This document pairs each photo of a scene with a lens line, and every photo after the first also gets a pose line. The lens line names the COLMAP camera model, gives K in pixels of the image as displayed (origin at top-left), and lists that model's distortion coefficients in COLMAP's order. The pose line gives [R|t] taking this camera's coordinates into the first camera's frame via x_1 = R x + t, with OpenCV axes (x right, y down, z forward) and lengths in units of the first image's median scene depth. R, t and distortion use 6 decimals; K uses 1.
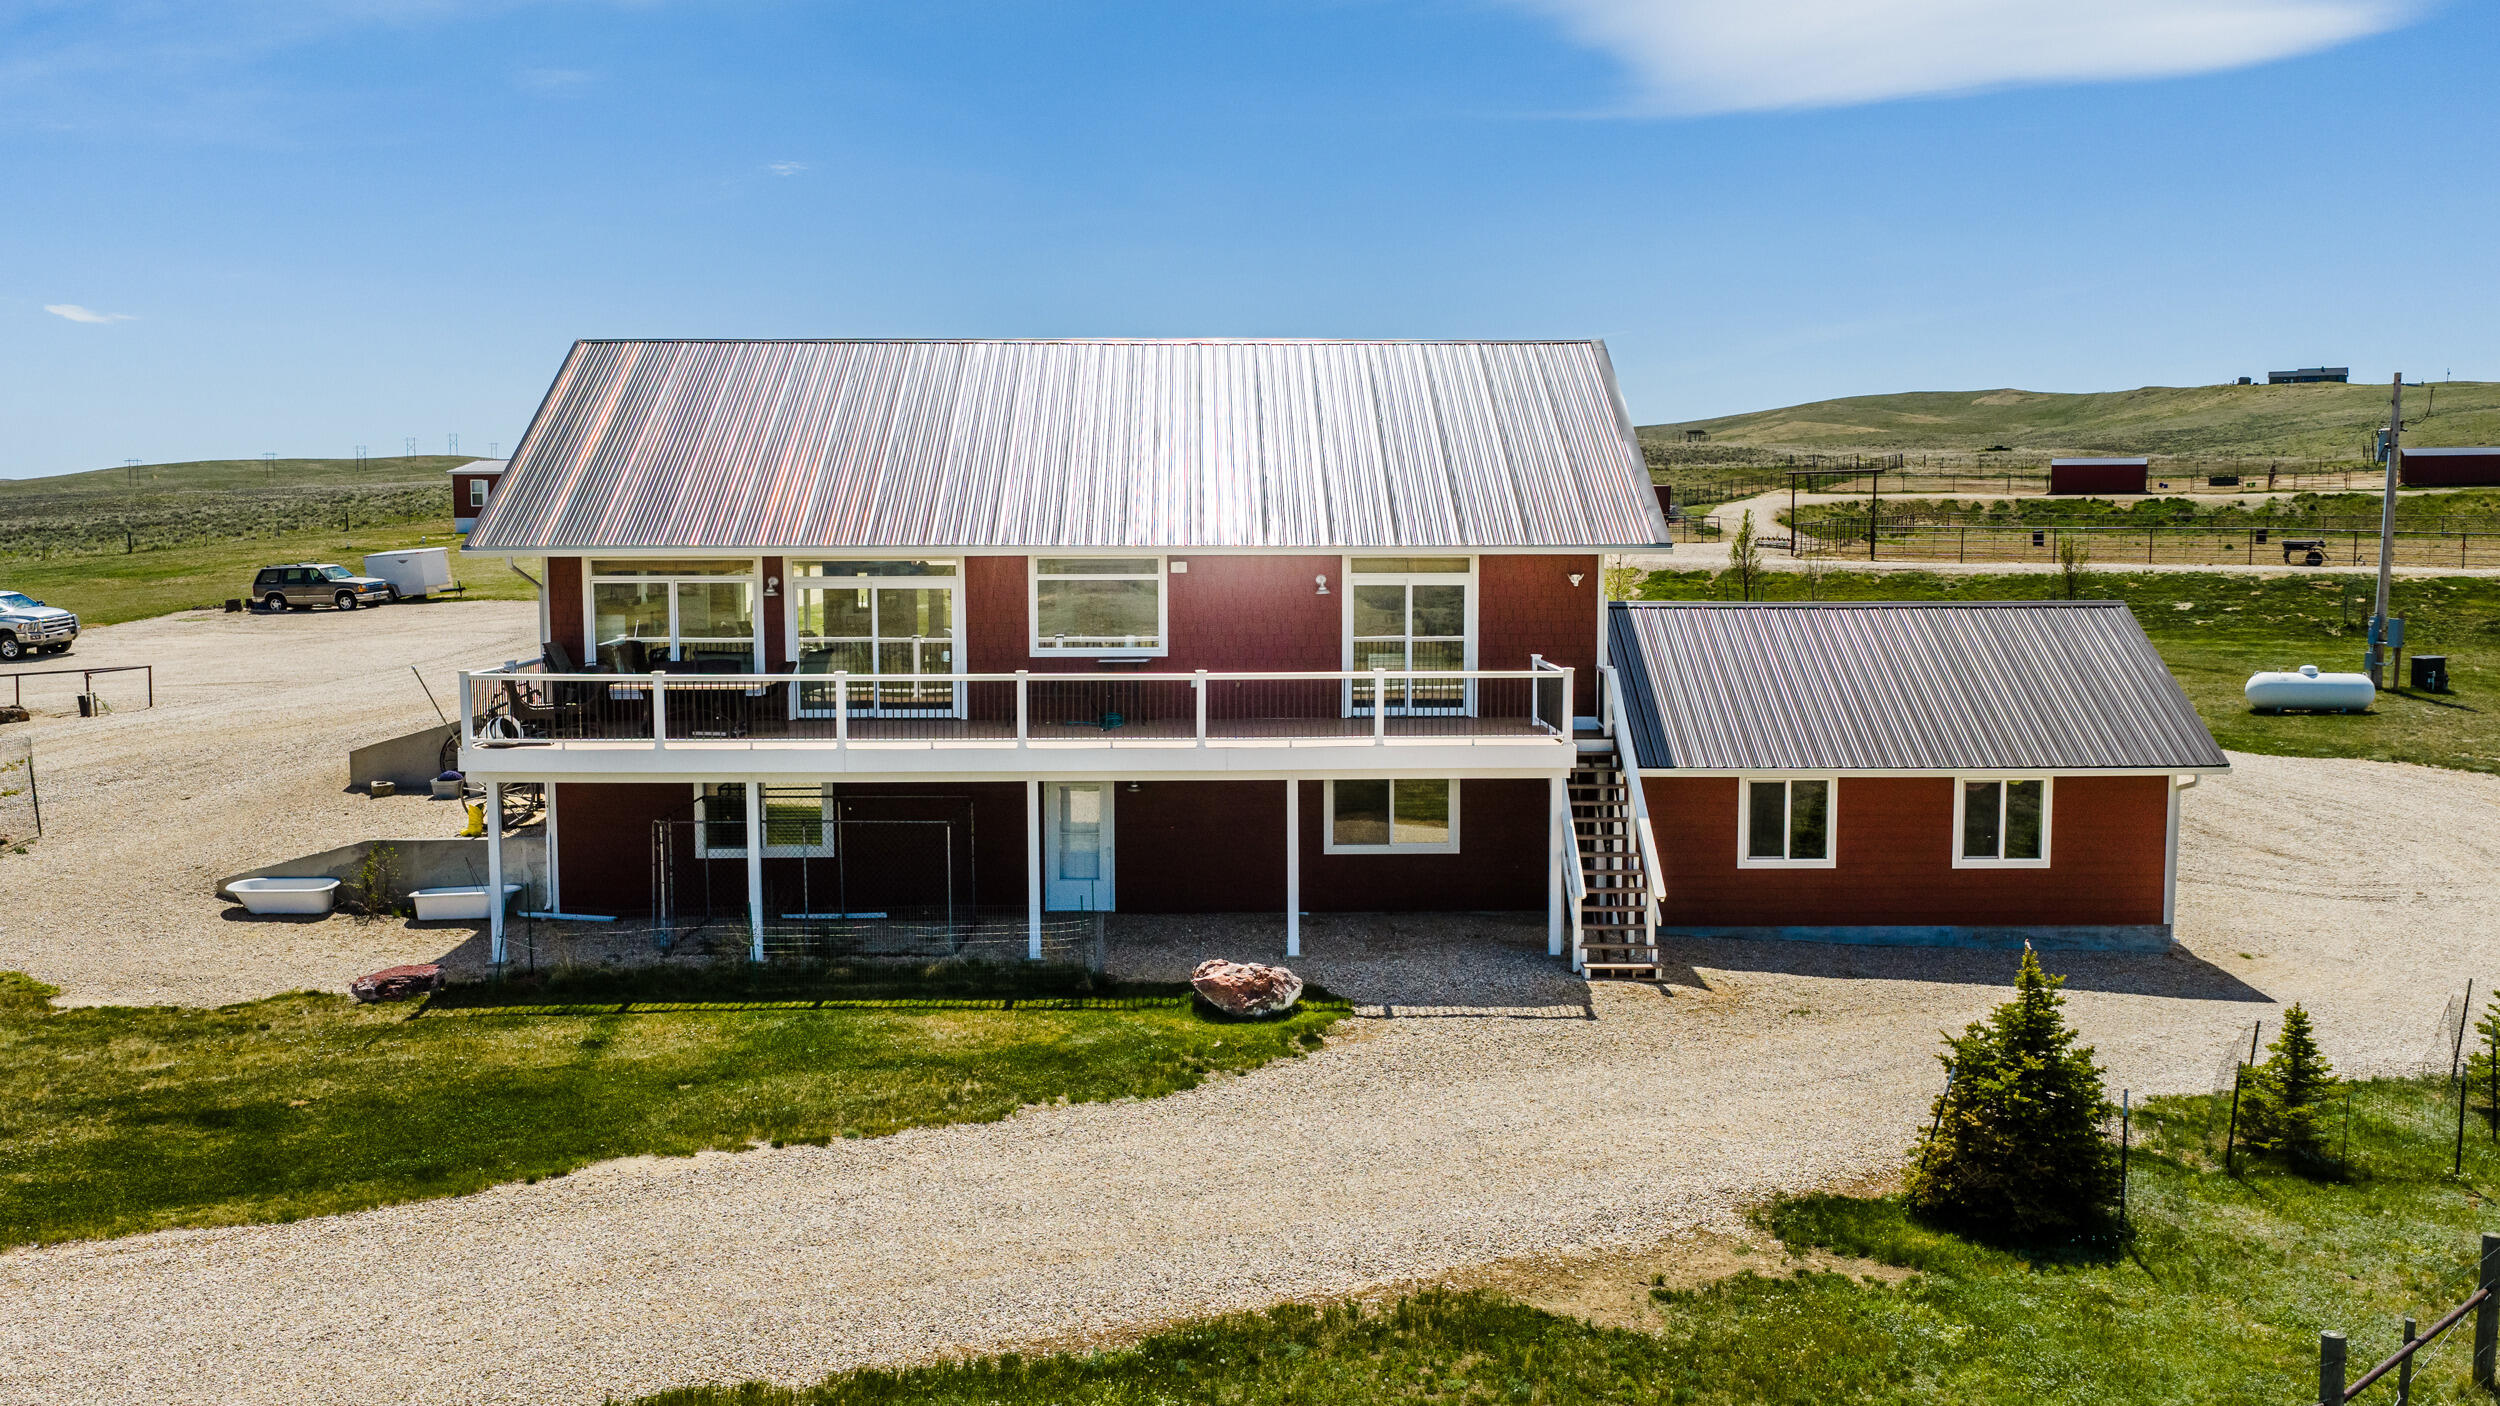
lens RADIAL K [[2102.6, 0, 1266.1], [0, 2102.6, 708.9], [0, 0, 1]] dist [0.008067, -0.002499]
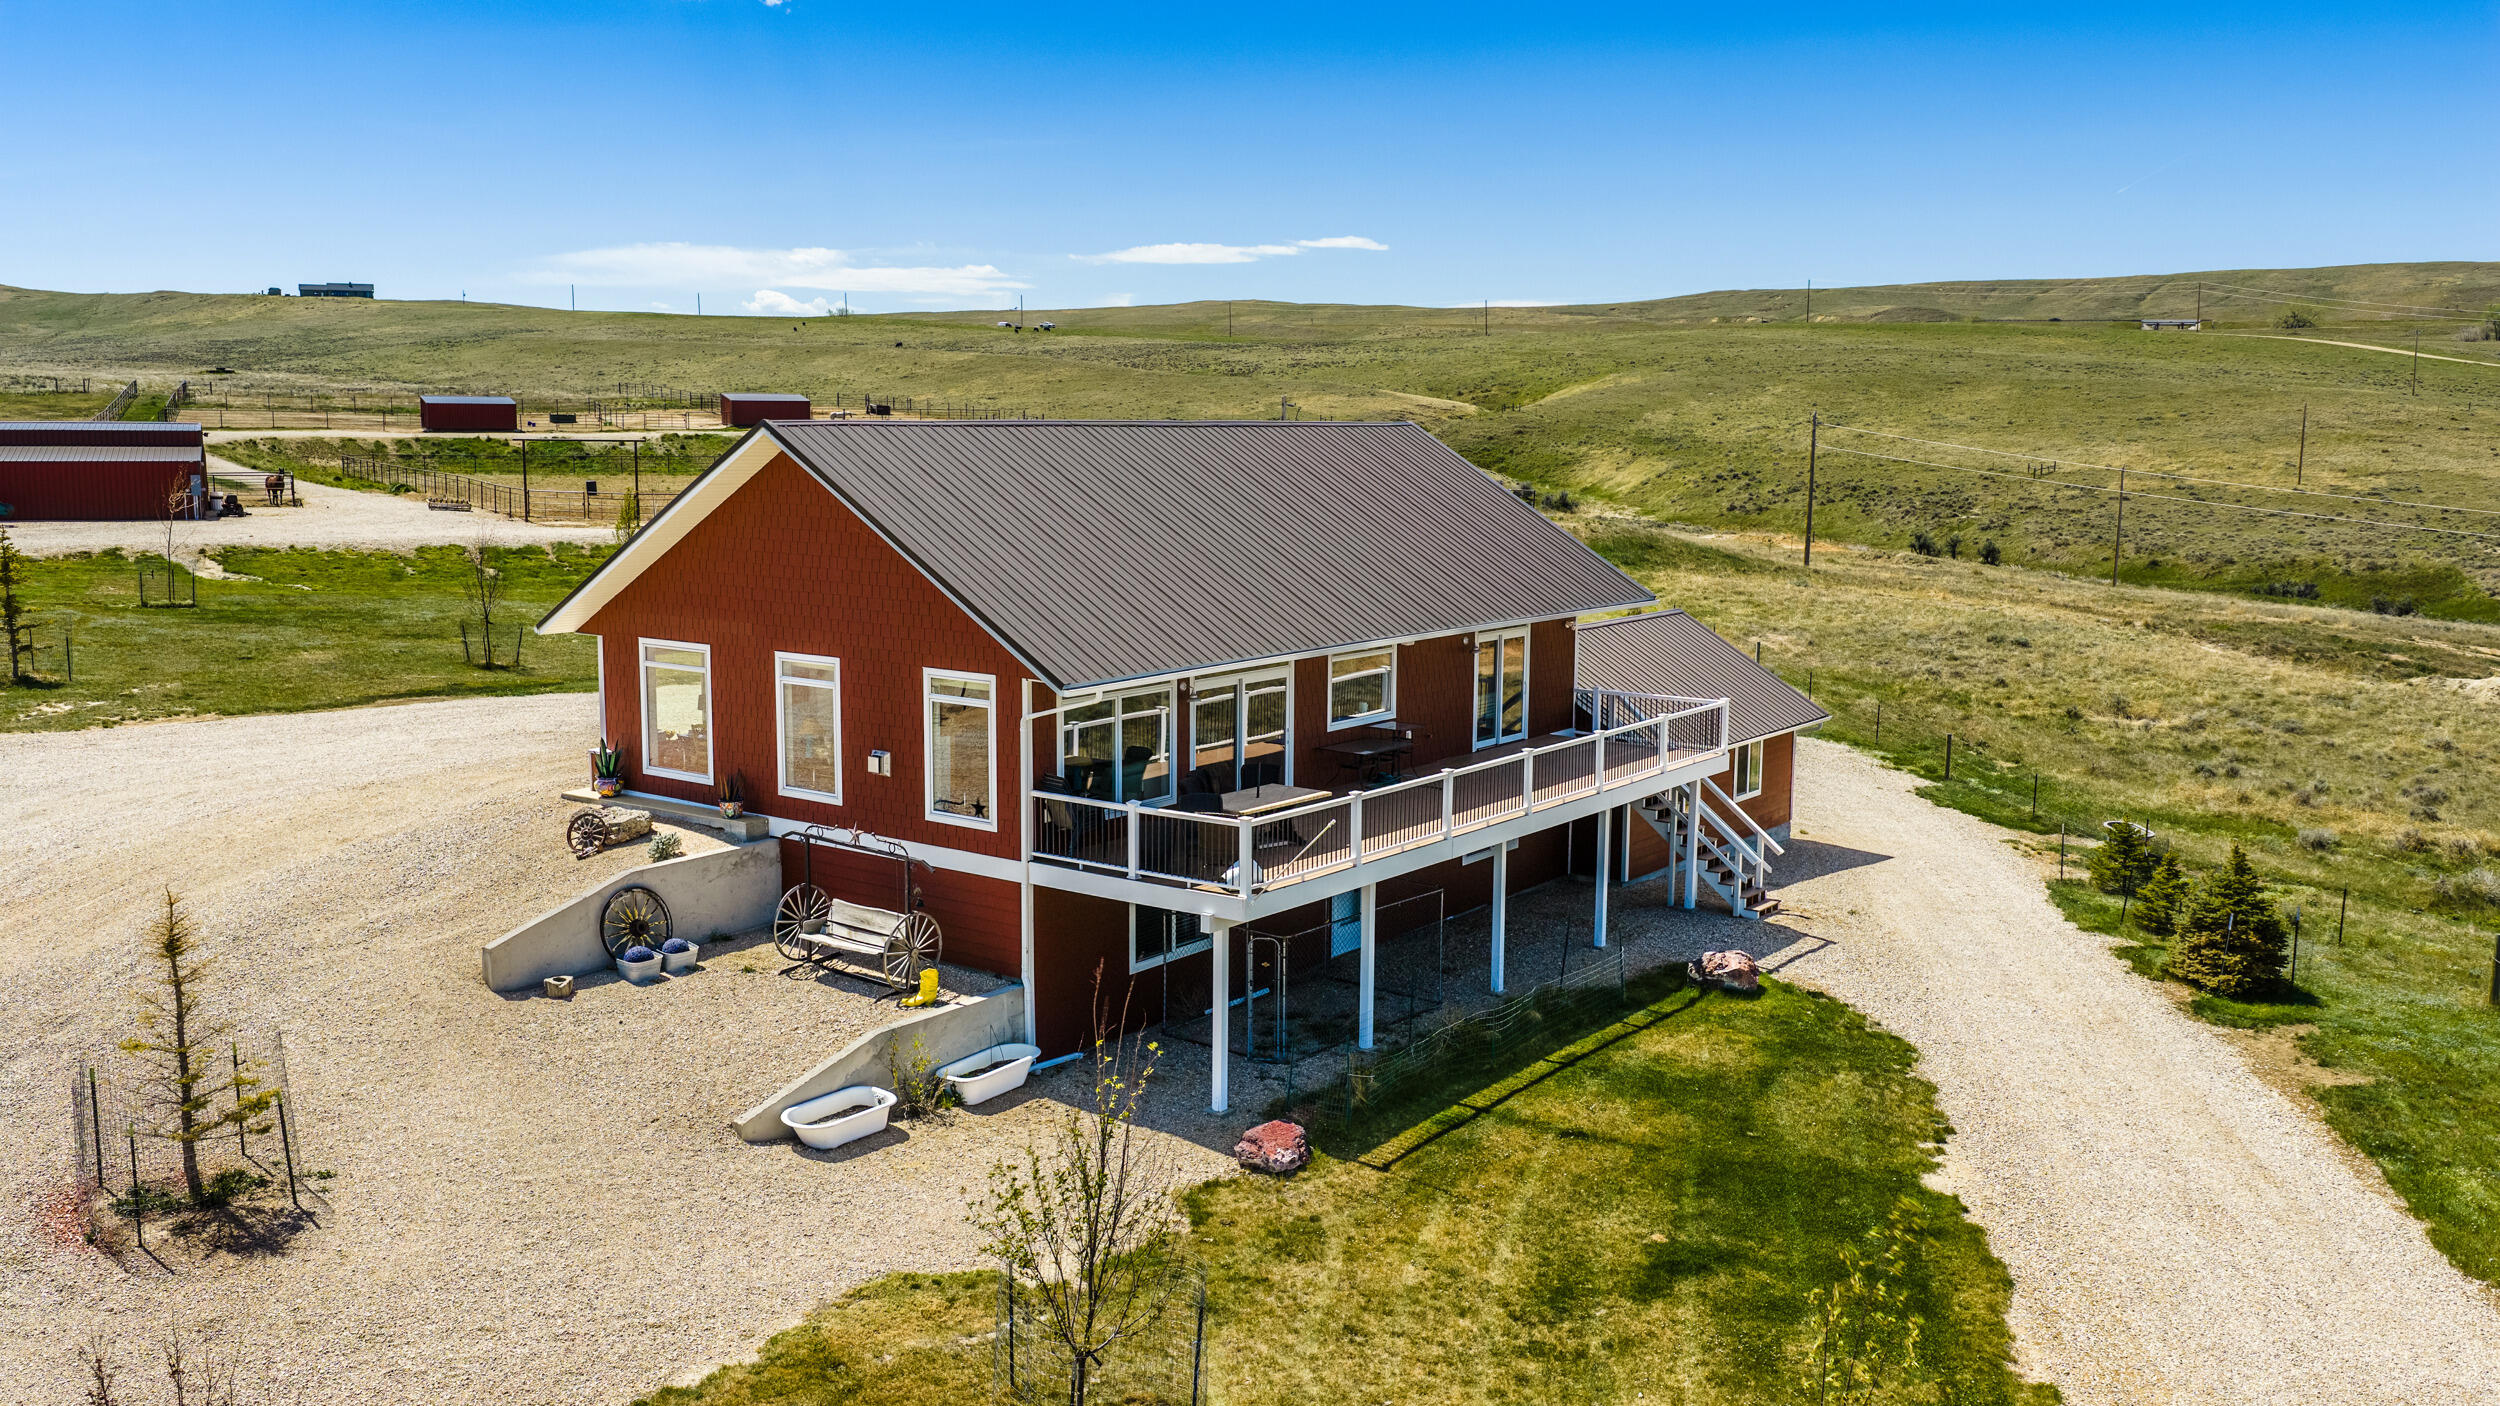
lens RADIAL K [[2054.5, 0, 1252.0], [0, 2054.5, 695.0], [0, 0, 1]] dist [0.009049, -0.029548]
pose [[0.621122, -0.101119, 0.777163, -1.107922], [0.067831, 0.994856, 0.075232, -0.147101], [-0.780773, 0.005988, 0.624786, 0.403843]]
